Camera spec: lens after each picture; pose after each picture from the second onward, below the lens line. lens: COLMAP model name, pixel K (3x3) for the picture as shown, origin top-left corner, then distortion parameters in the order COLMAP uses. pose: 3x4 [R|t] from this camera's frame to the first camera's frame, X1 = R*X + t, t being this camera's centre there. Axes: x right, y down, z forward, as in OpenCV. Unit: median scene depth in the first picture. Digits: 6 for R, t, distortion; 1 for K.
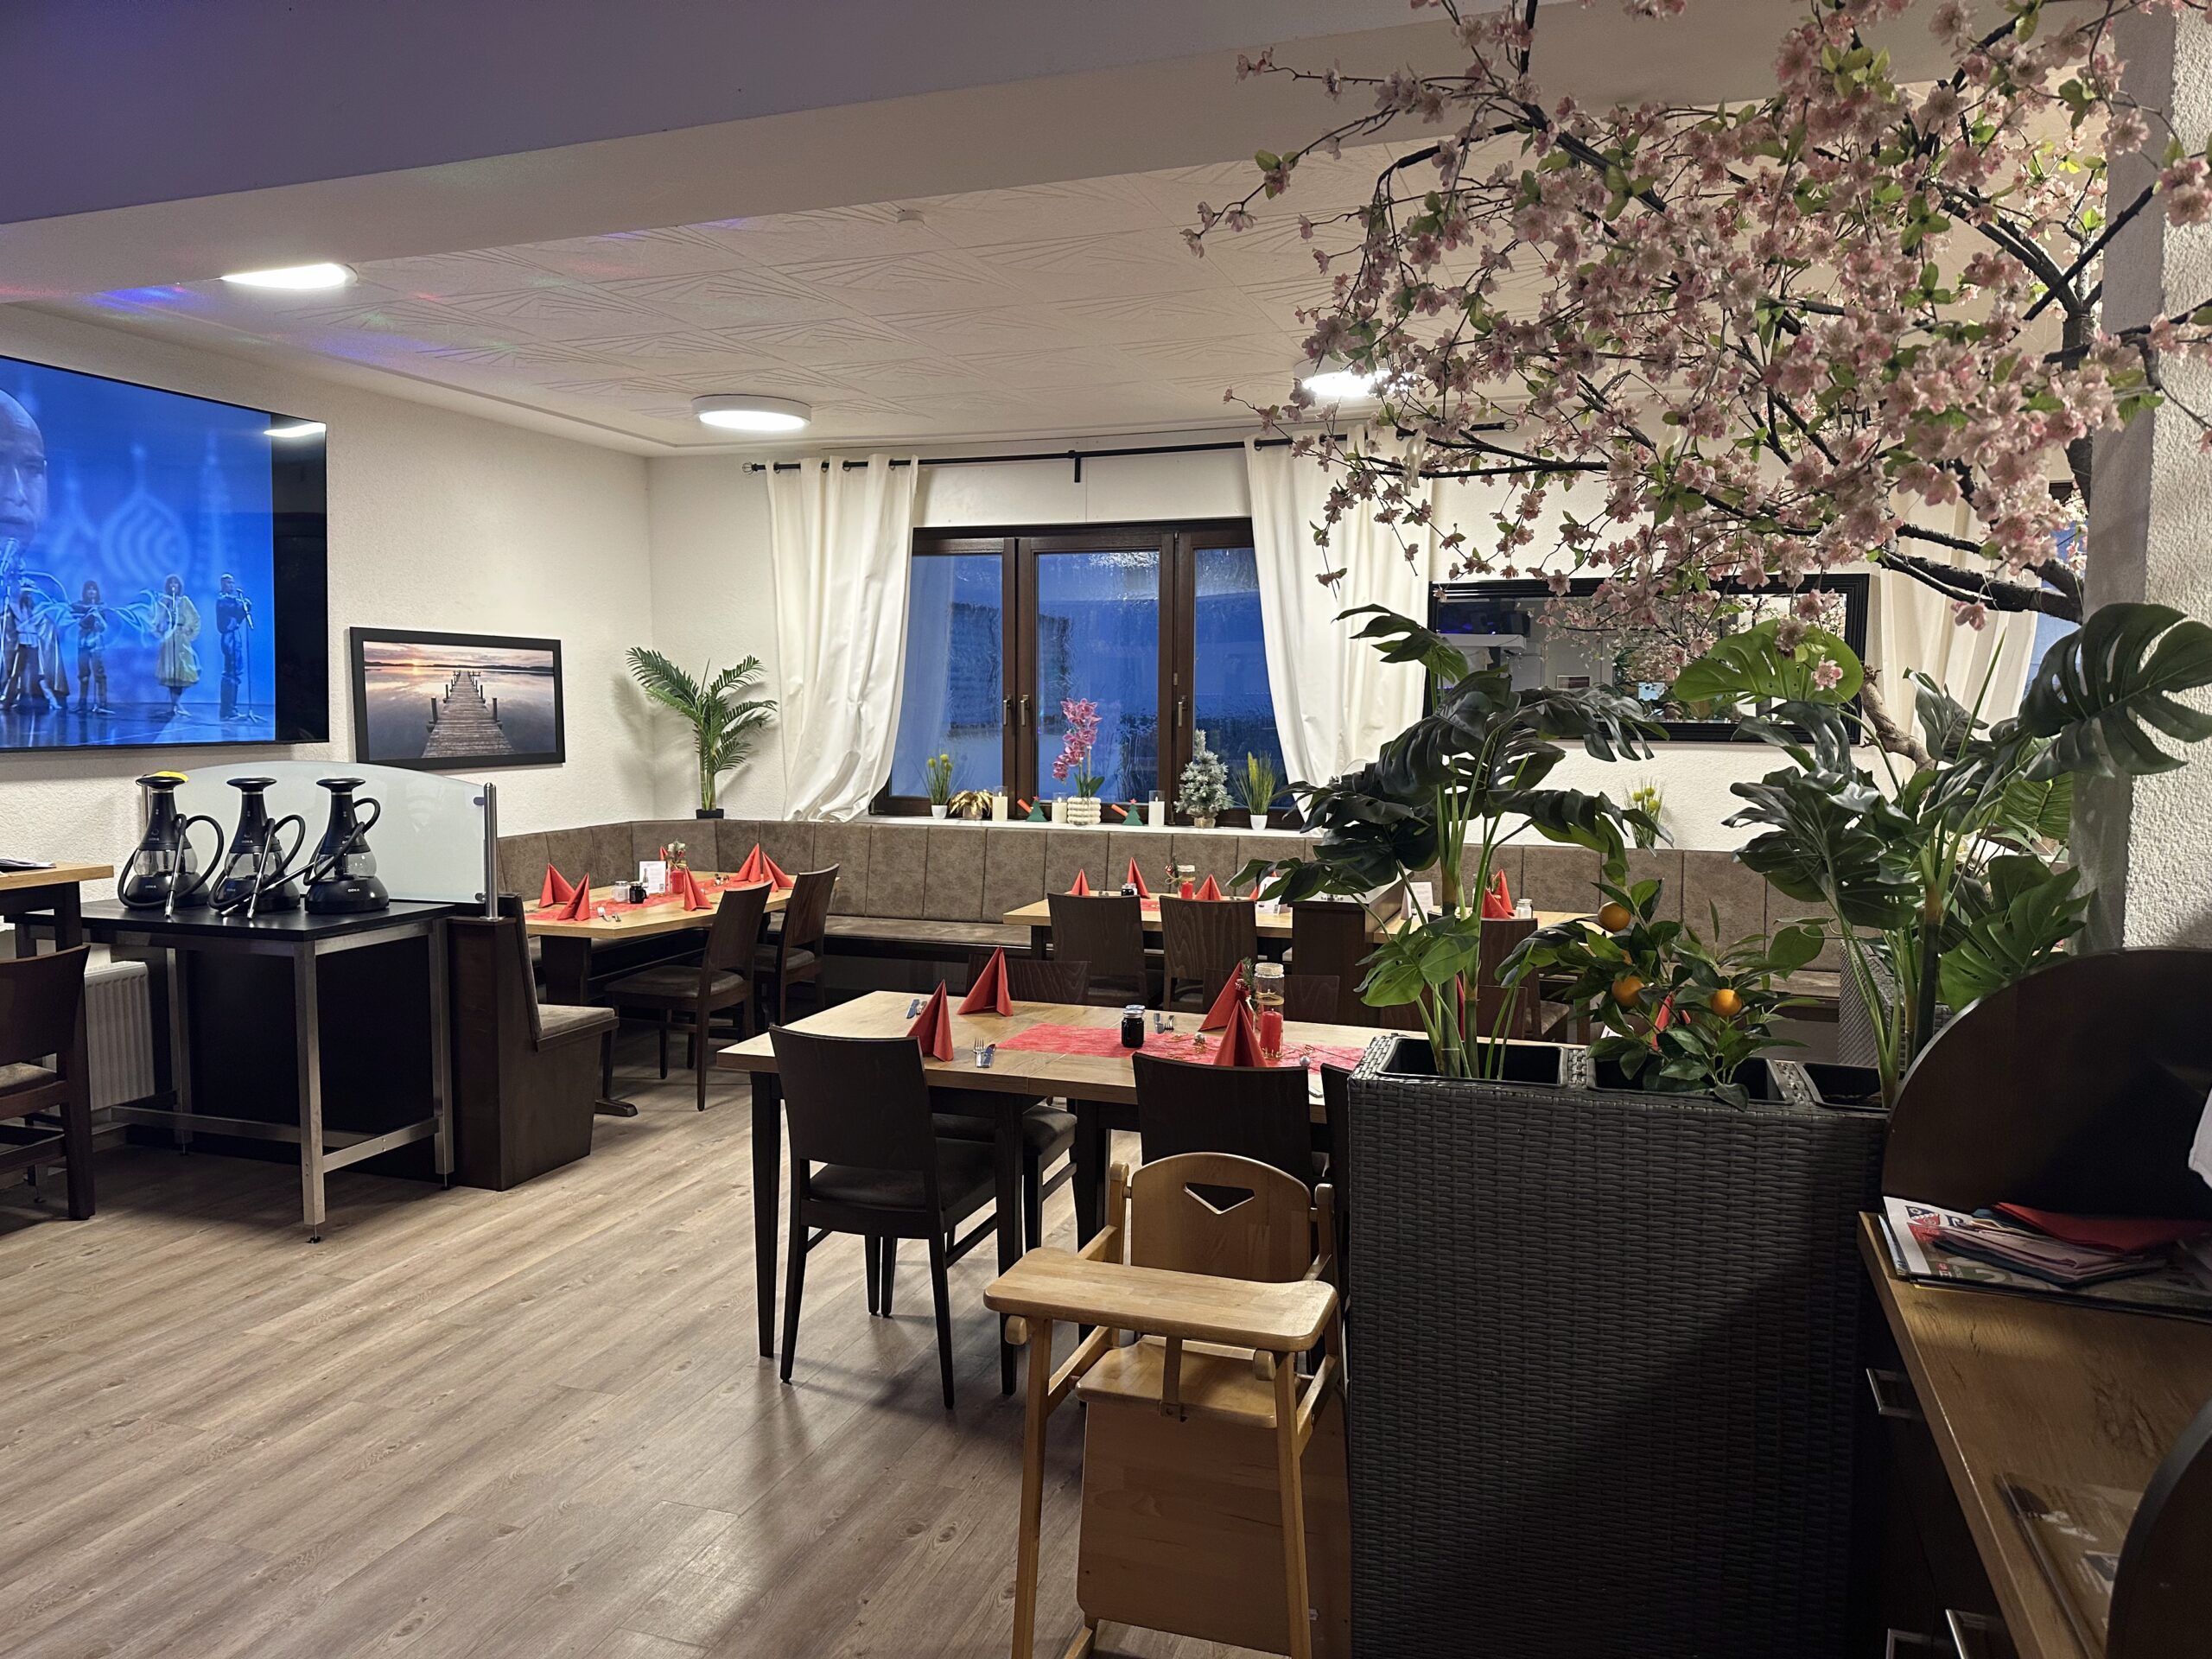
lens RADIAL K [[1546.8, 0, 1116.2], [0, 1546.8, 807.3], [0, 0, 1]] dist [0.073580, -0.087218]
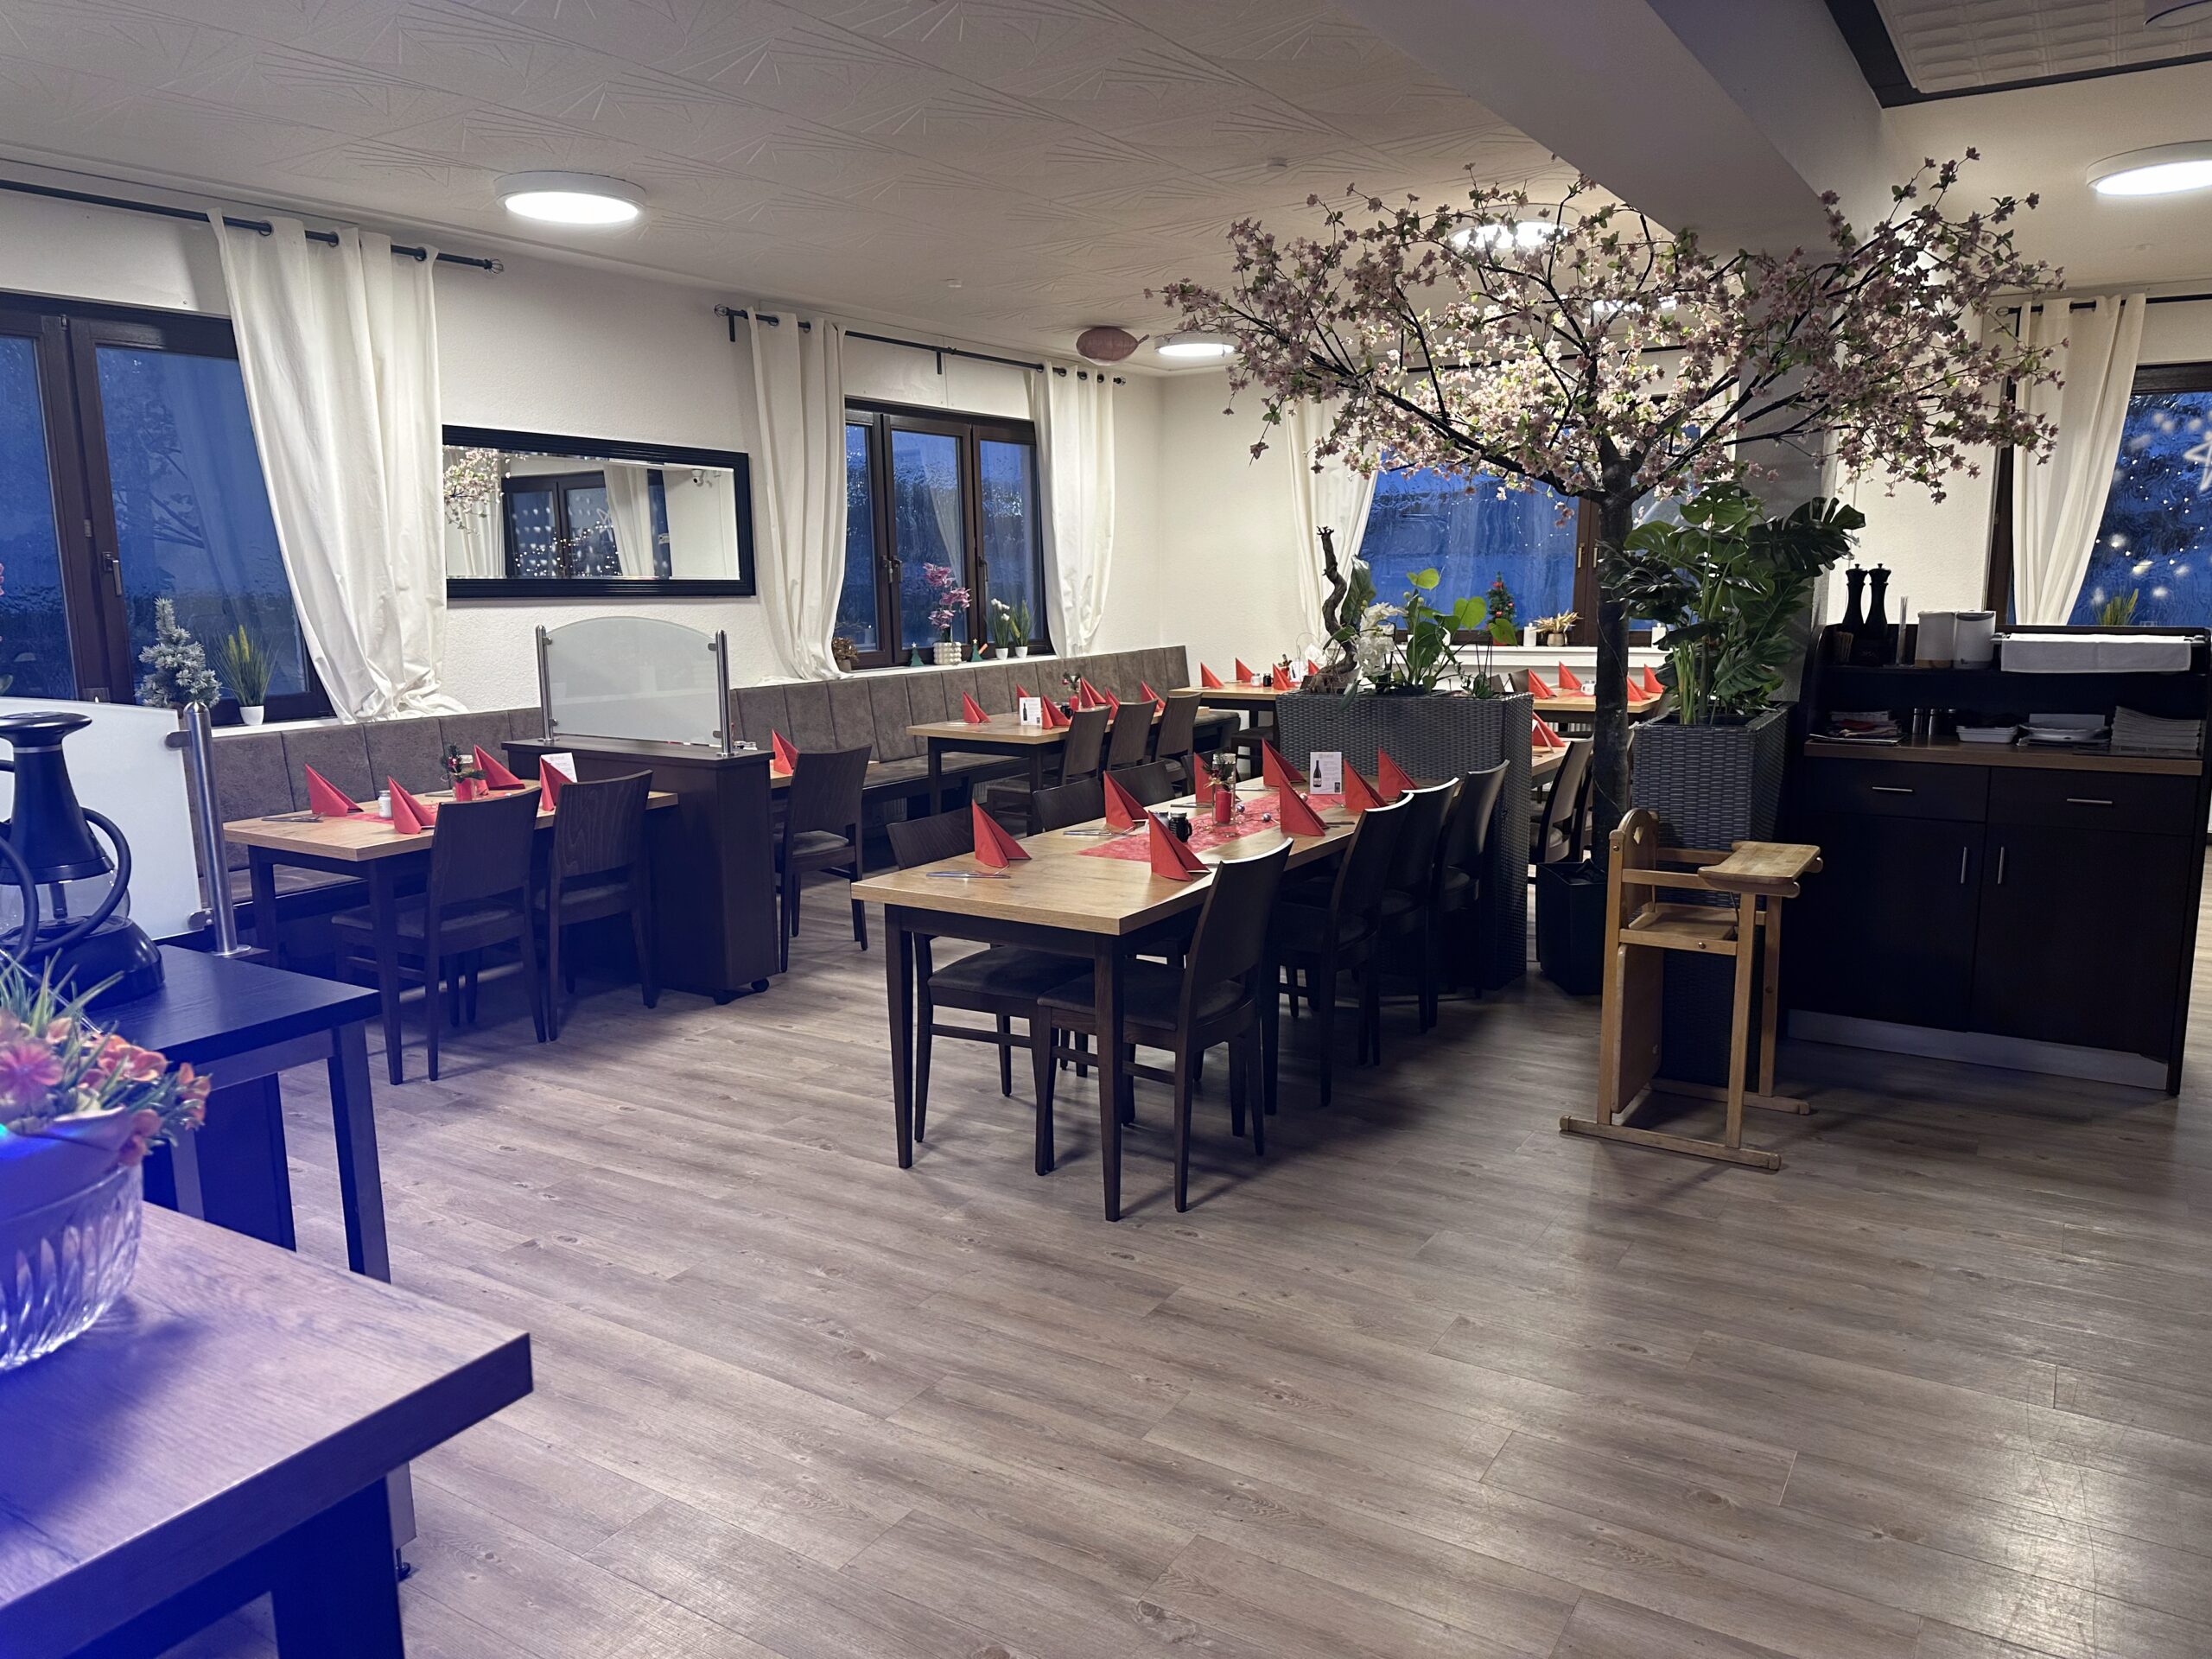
lens RADIAL K [[1546.8, 0, 1093.4], [0, 1546.8, 828.5], [0, 0, 1]] dist [0.073580, -0.087218]
pose [[0.240141, -0.164112, 0.956765, -1.090125], [0.078038, 0.985680, 0.149485, -0.037077], [-0.967596, 0.038767, 0.249509, 0.748517]]
